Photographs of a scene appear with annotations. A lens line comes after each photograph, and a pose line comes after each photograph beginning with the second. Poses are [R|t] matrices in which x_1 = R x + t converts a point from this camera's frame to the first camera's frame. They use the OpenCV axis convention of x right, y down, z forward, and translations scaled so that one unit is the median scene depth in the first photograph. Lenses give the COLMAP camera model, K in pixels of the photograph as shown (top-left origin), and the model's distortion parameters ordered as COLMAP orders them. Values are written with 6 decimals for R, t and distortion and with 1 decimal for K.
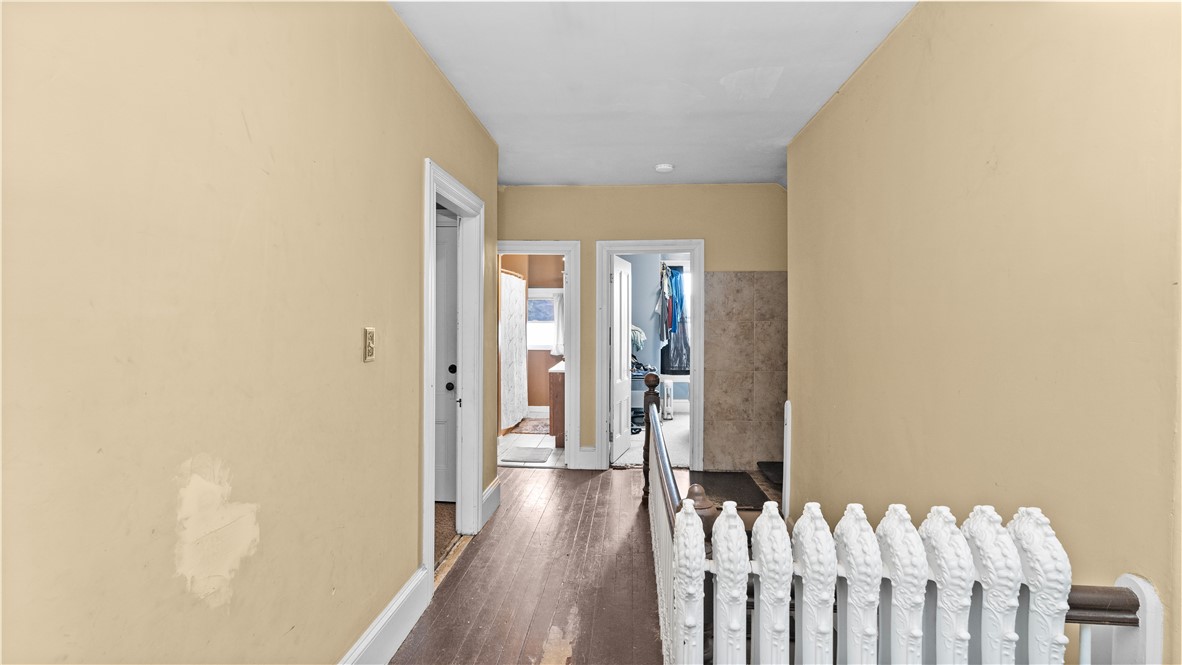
lens RADIAL K [[554.8, 0, 589.4], [0, 554.8, 327.9], [0, 0, 1]] dist [-0.010128, 0.000802]
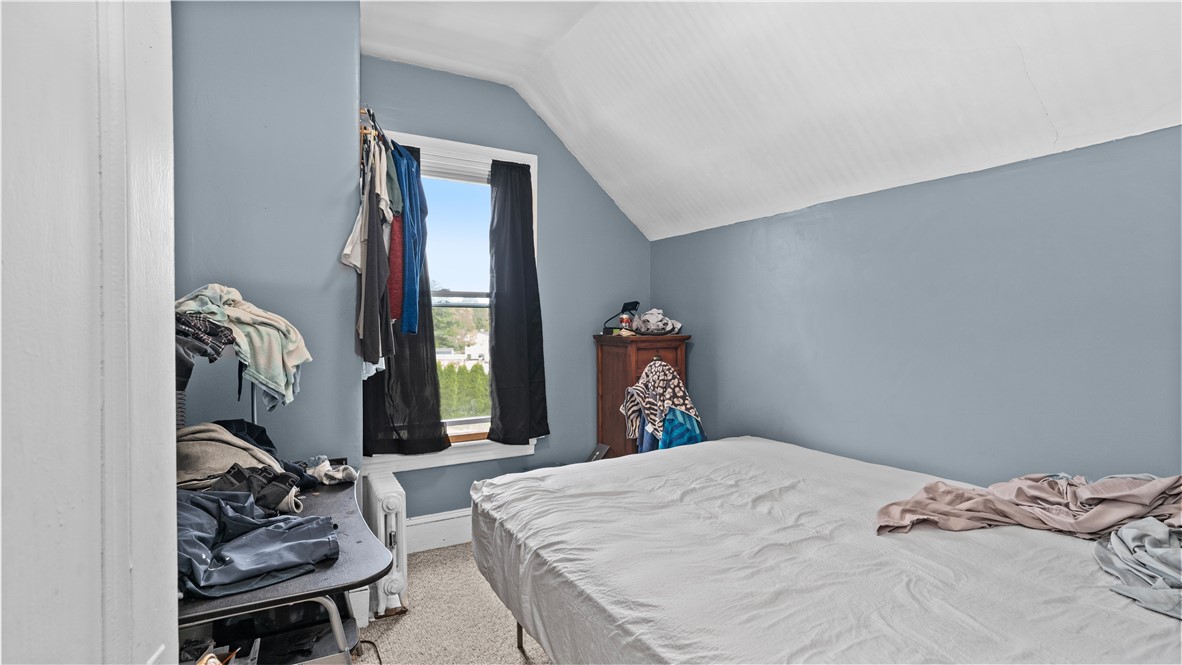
lens RADIAL K [[554.8, 0, 589.9], [0, 554.8, 328.3], [0, 0, 1]] dist [-0.010128, 0.000802]
pose [[0.851729, -0.014391, 0.523785, 0.076696], [0.011487, 0.999895, 0.008794, 0.004281], [-0.523857, -0.001473, 0.851805, 0.687707]]
